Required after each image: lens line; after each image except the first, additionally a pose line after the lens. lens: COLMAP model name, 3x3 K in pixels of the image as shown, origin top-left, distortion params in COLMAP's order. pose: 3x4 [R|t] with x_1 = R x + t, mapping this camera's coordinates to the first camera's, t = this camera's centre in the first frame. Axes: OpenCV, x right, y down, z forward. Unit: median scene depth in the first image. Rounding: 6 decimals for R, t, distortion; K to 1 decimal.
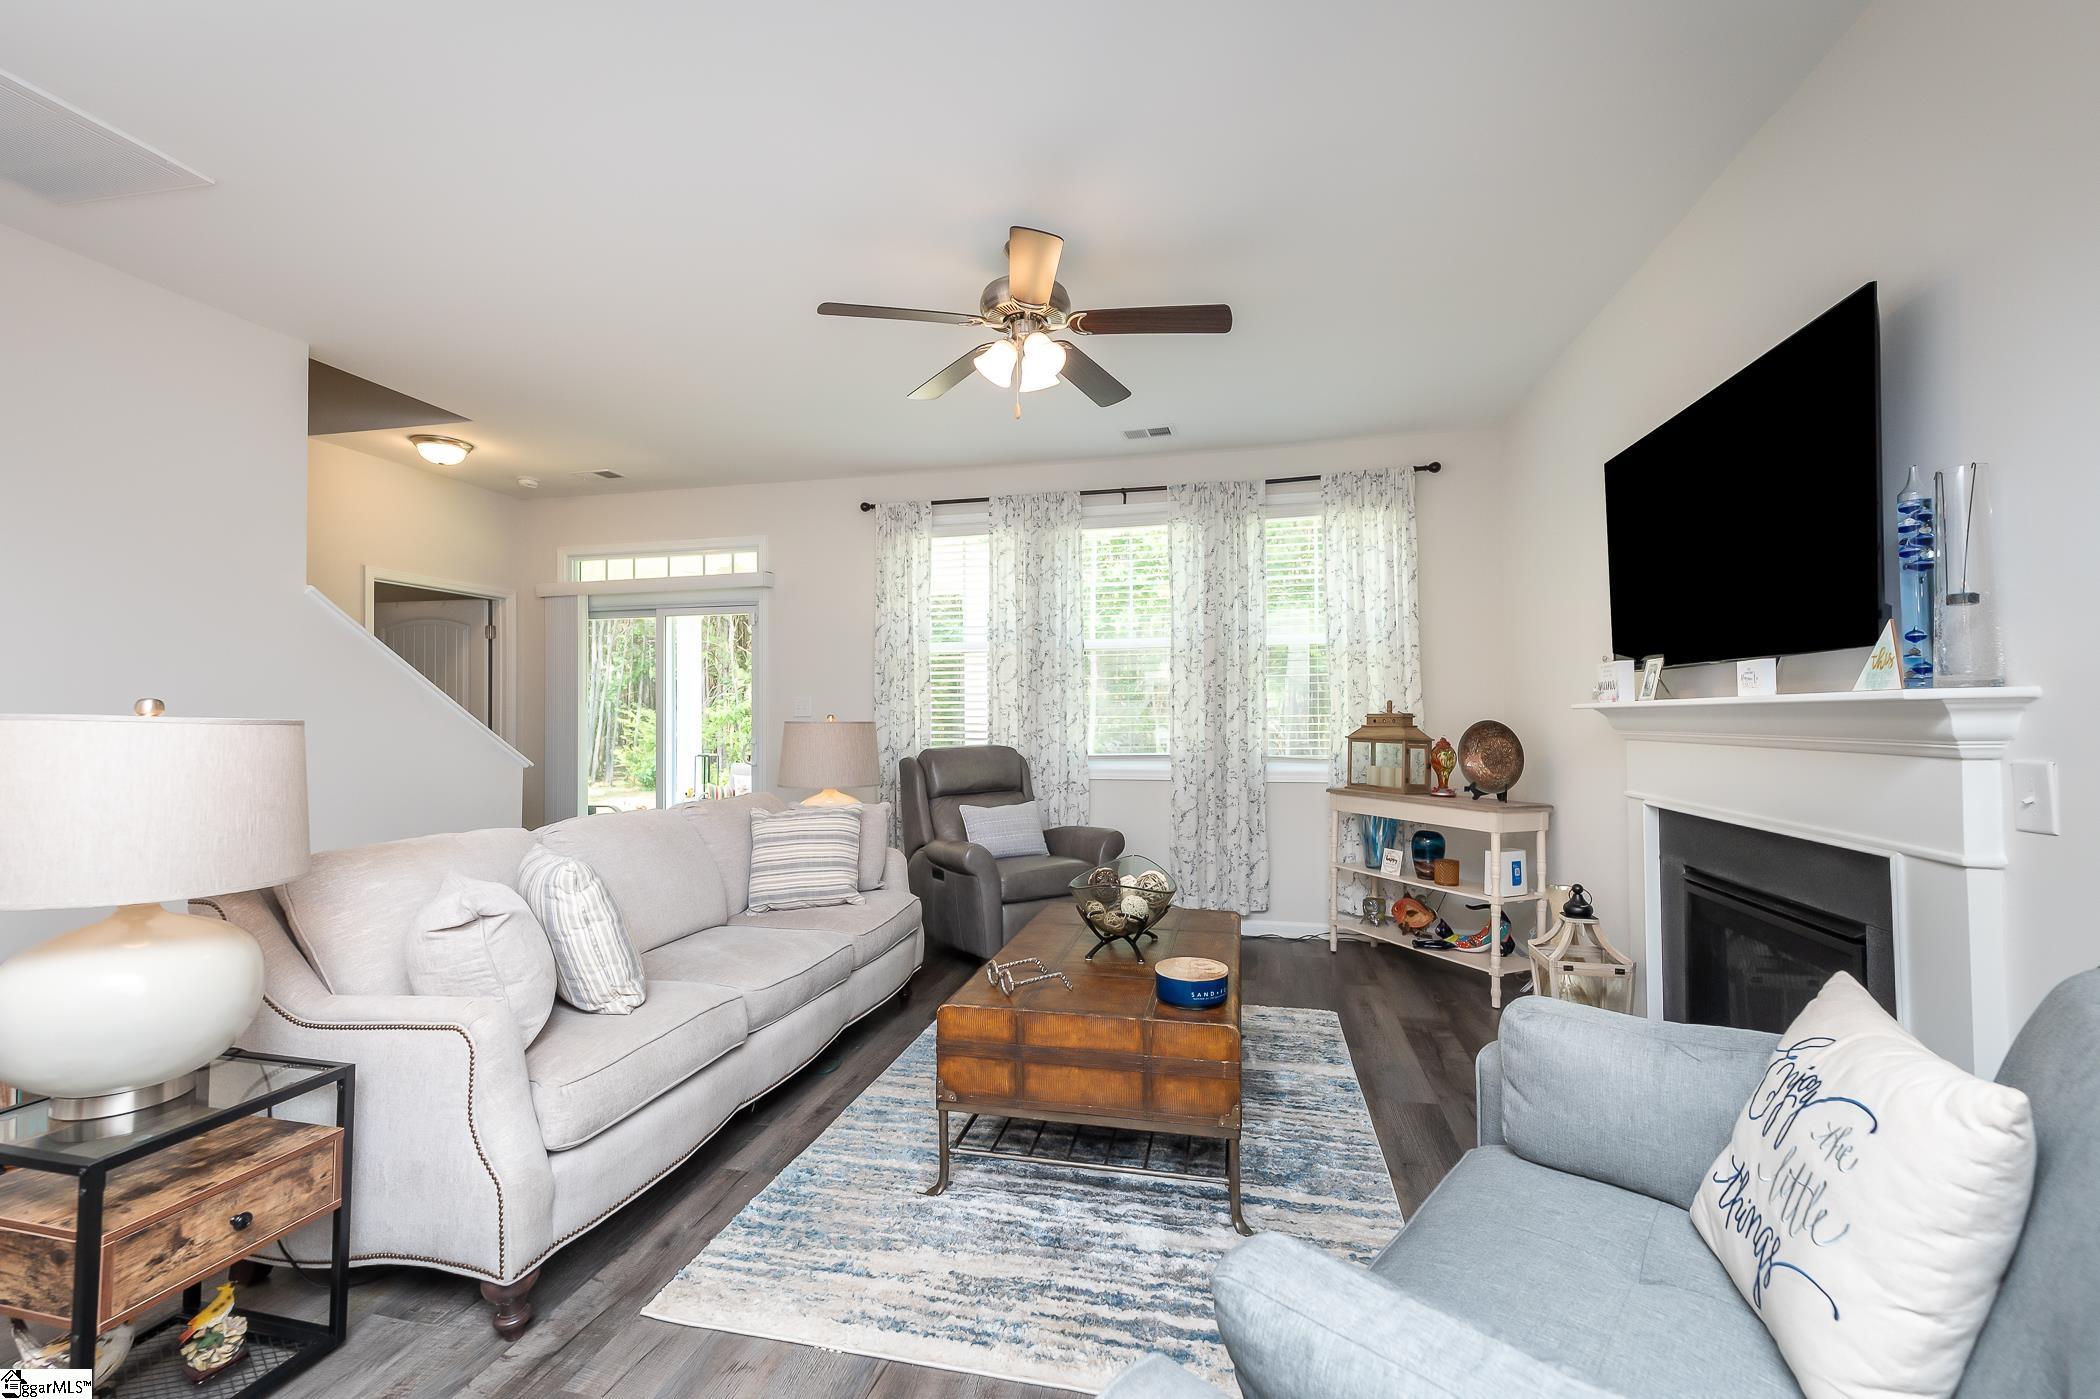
lens RADIAL K [[854.8, 0, 1050.0], [0, 854.8, 699.5], [0, 0, 1]] dist [-0.000296, -0.000001]
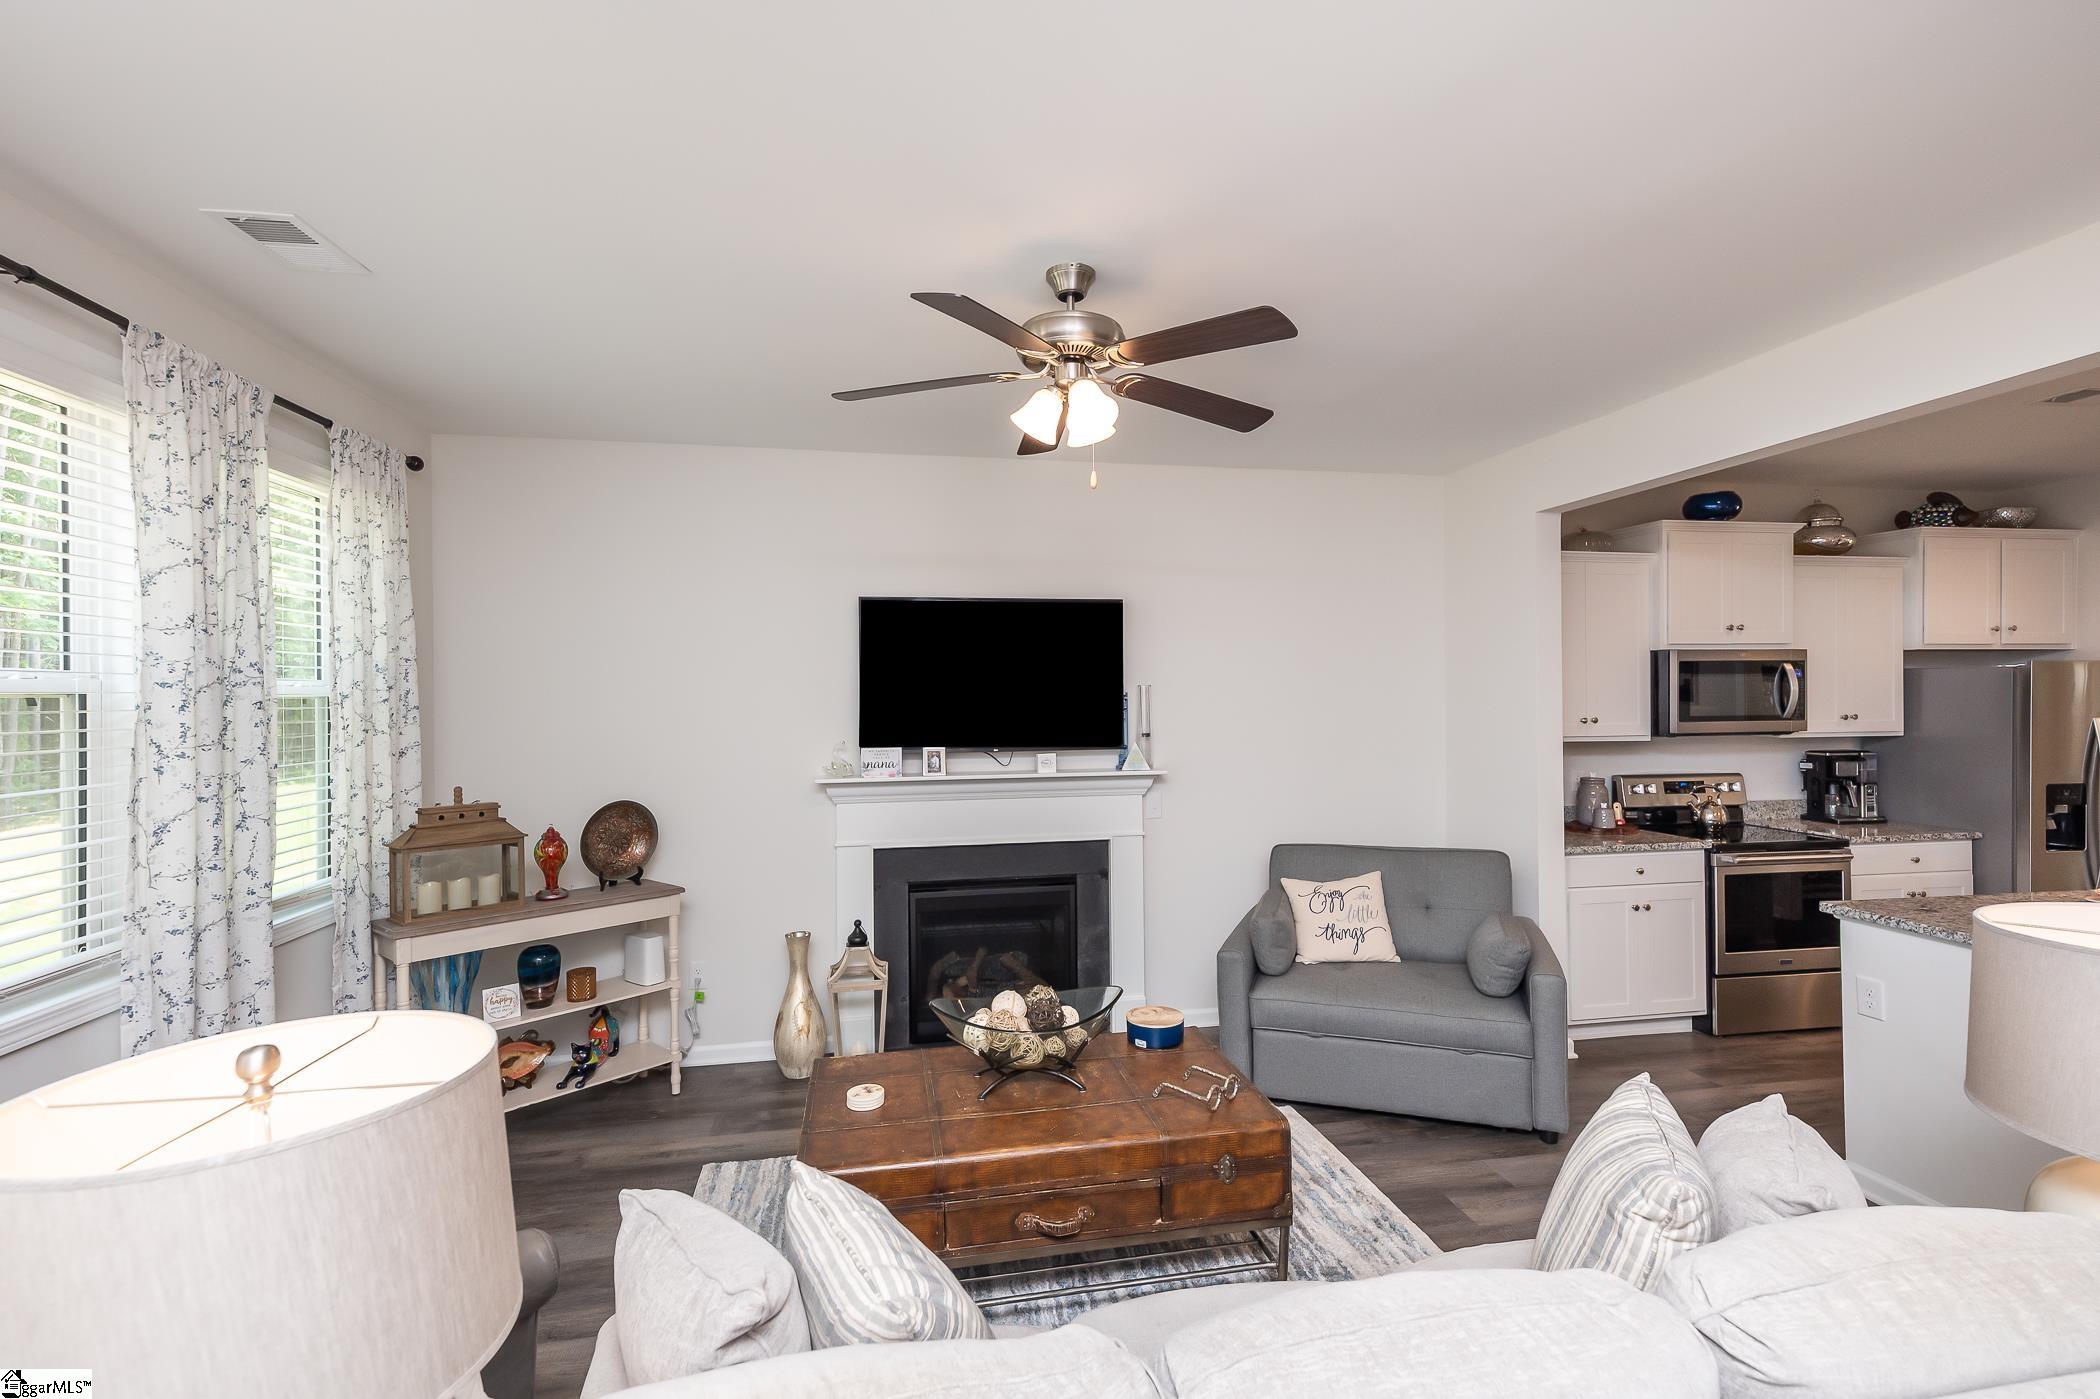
lens RADIAL K [[927.9, 0, 1050.0], [0, 927.9, 699.5], [0, 0, 1]] dist [0.023579, -0.000063]
pose [[-0.396573, 0.017279, 0.917841, -0.664154], [-0.002188, 0.999802, -0.019768, -0.073460], [-0.918001, -0.009848, -0.396456, 1.079297]]
